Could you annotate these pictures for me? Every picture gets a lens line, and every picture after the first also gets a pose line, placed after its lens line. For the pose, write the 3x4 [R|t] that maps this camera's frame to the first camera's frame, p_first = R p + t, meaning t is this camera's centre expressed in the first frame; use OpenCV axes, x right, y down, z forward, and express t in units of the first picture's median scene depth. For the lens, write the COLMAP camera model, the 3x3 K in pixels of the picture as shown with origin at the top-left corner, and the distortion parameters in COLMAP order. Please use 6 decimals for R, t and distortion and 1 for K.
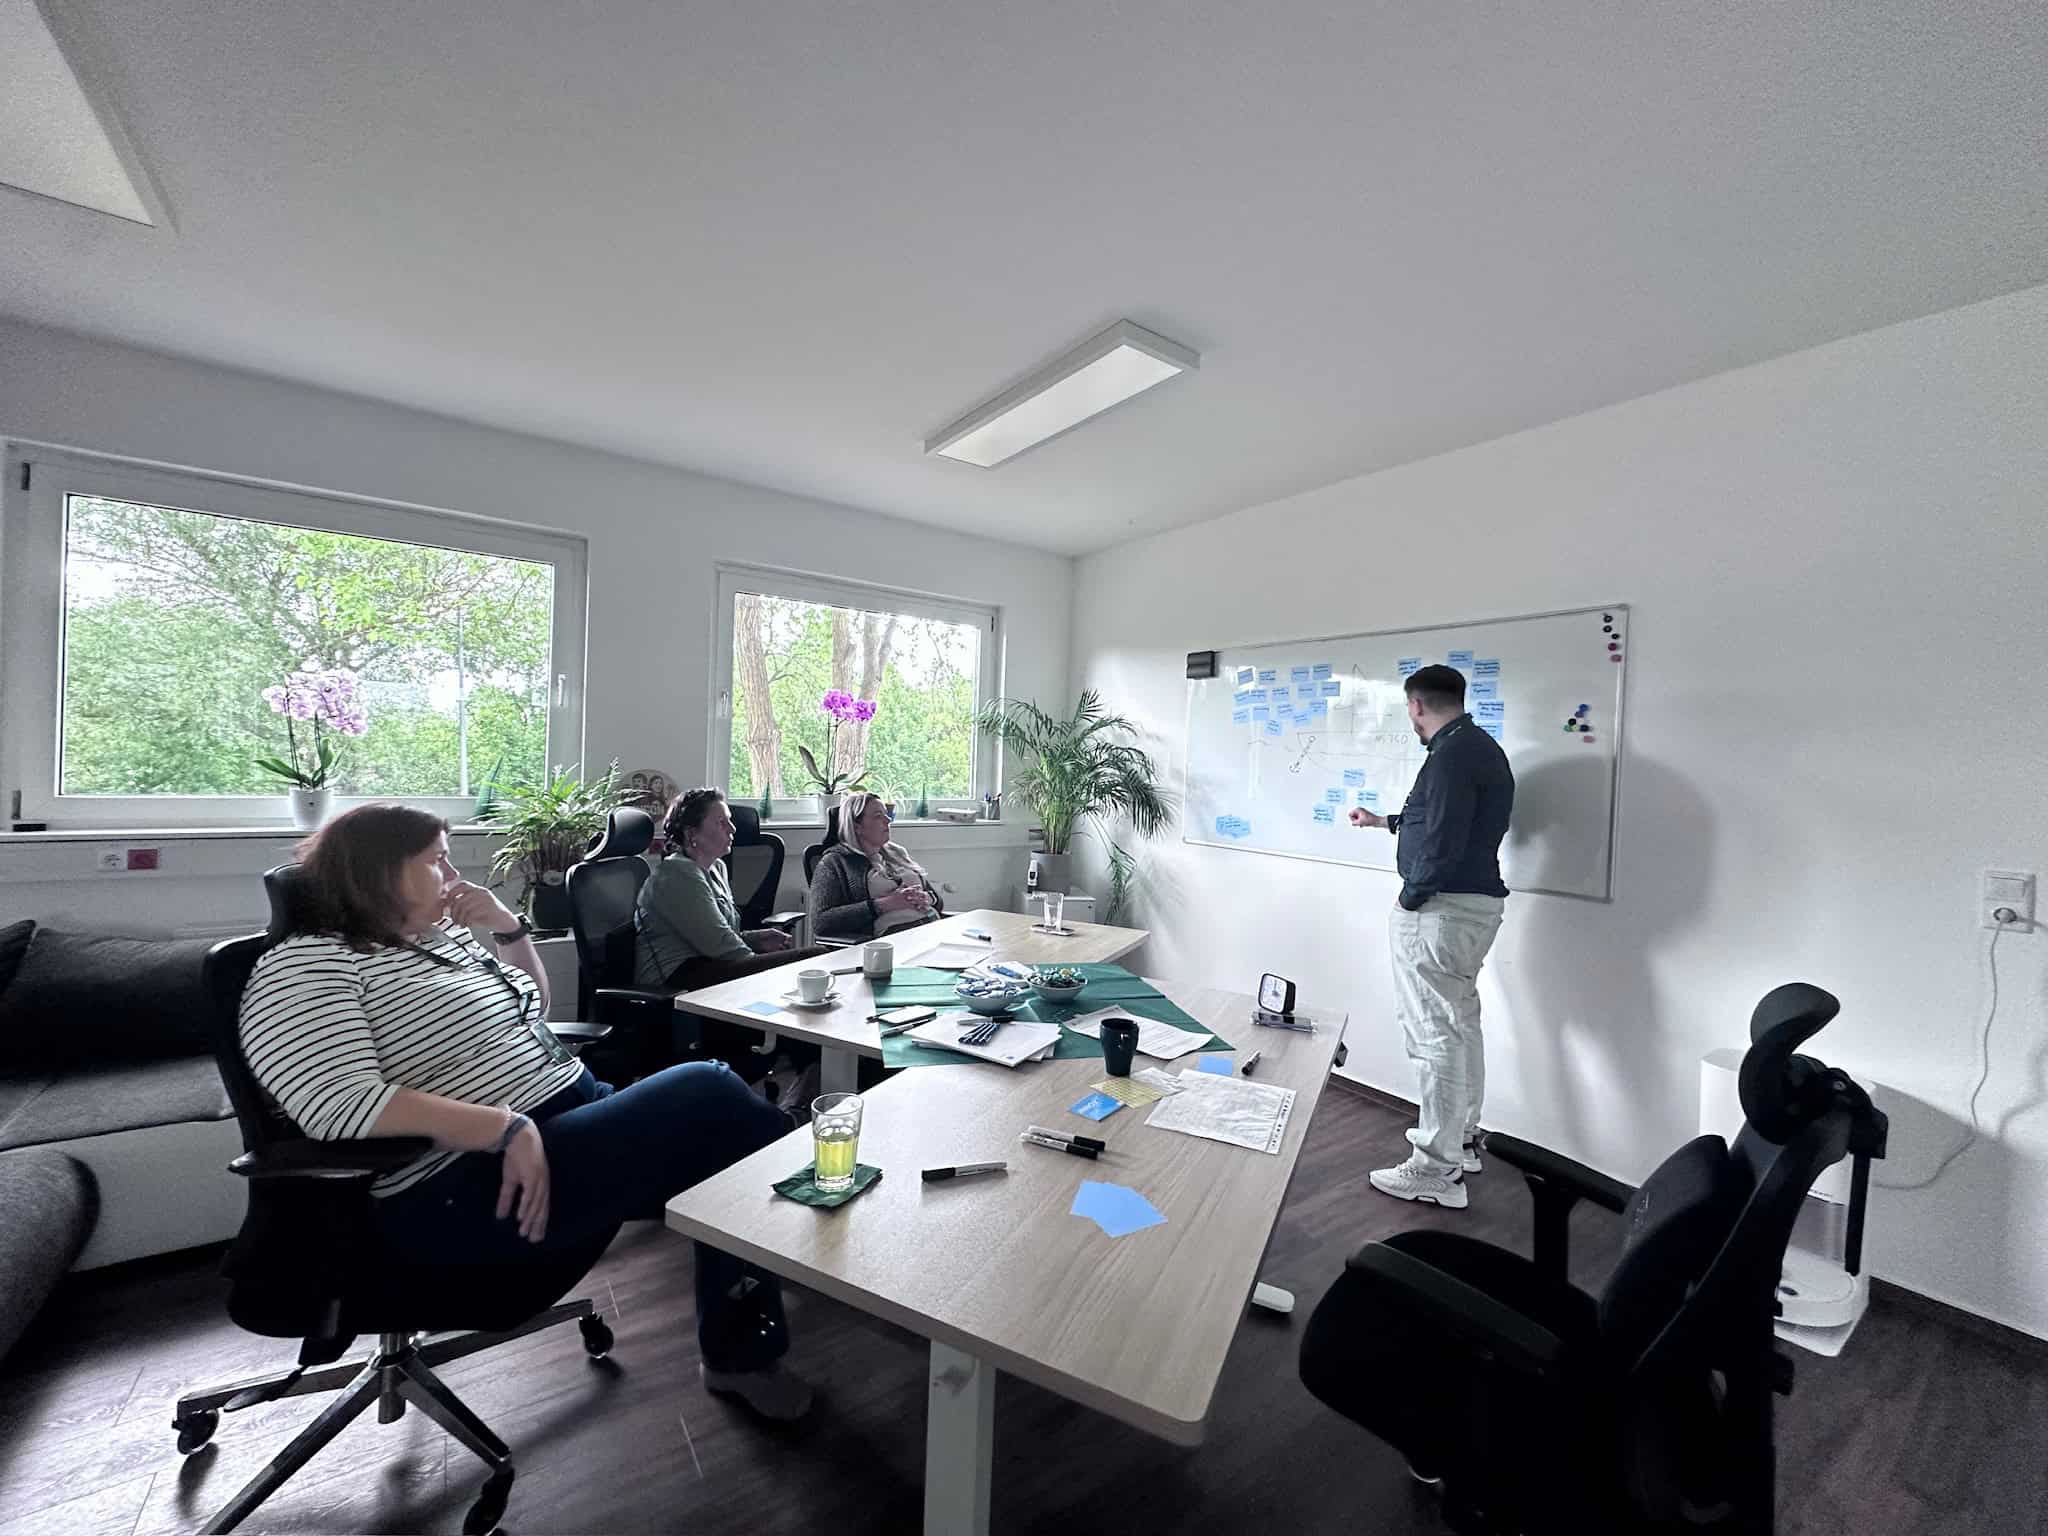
lens RADIAL K [[821.2, 0, 1024.0], [0, 821.2, 768.0], [0, 0, 1]] dist [-0.001397, -0.000342]
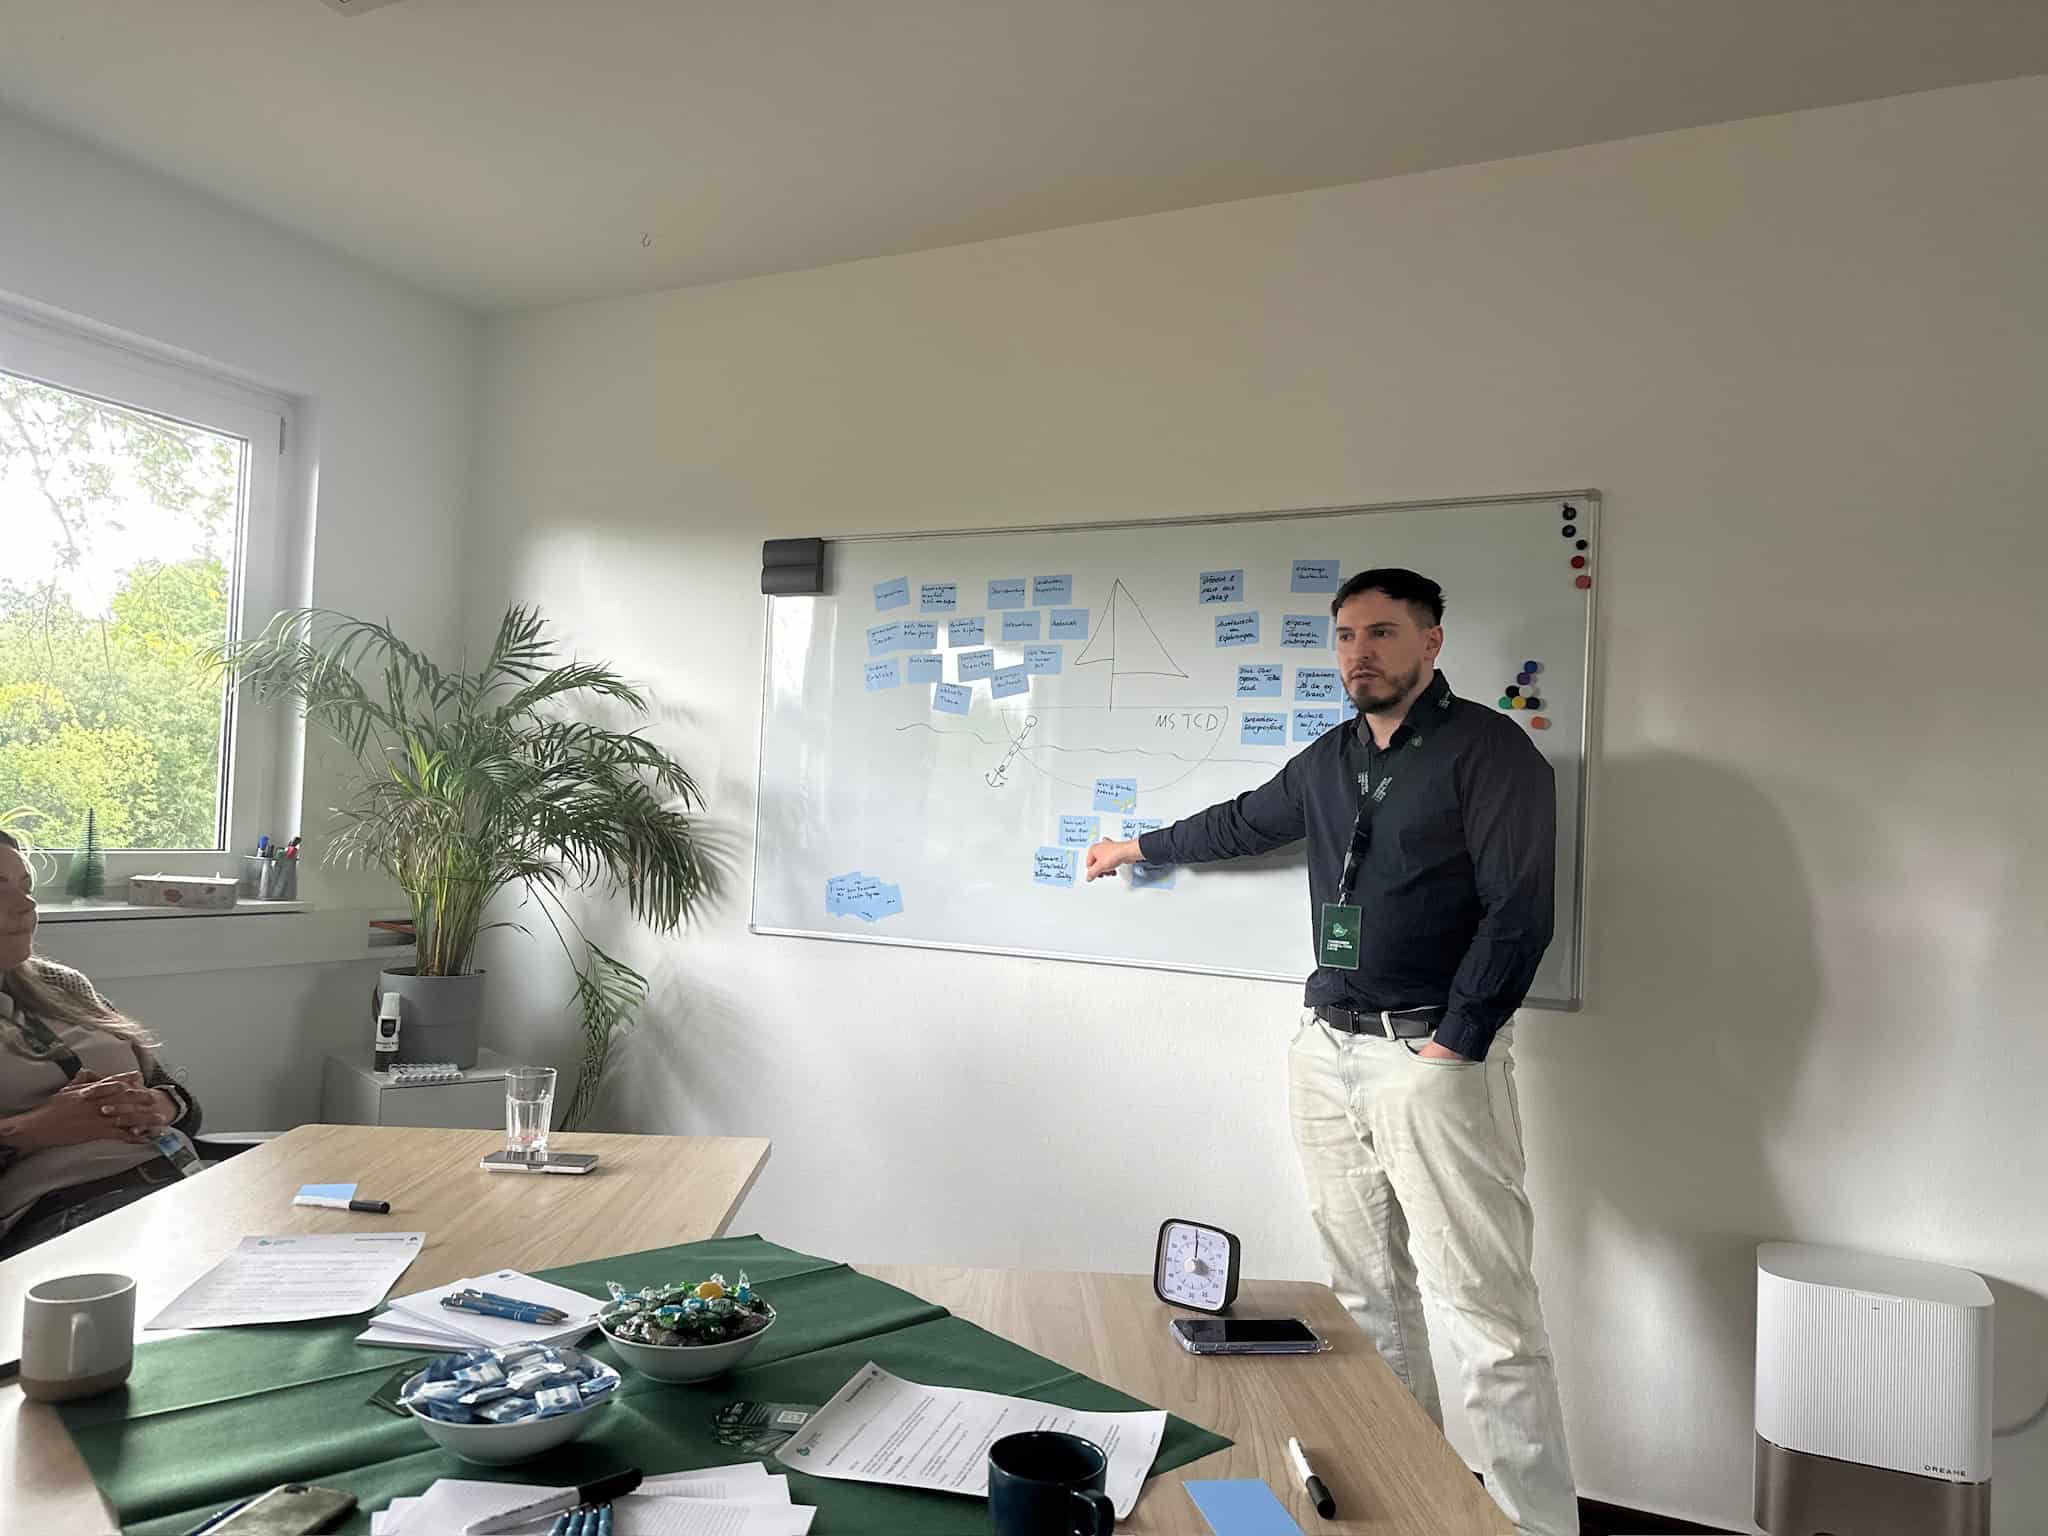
lens RADIAL K [[1449.6, 0, 1024.0], [0, 1449.6, 768.0], [0, 0, 1]] dist [0.083061, -0.108989]
pose [[0.878131, 0.018903, 0.478046, -0.073402], [-0.004957, 0.999525, -0.030417, 0.019417], [-0.478394, 0.024340, 0.877808, 0.187014]]
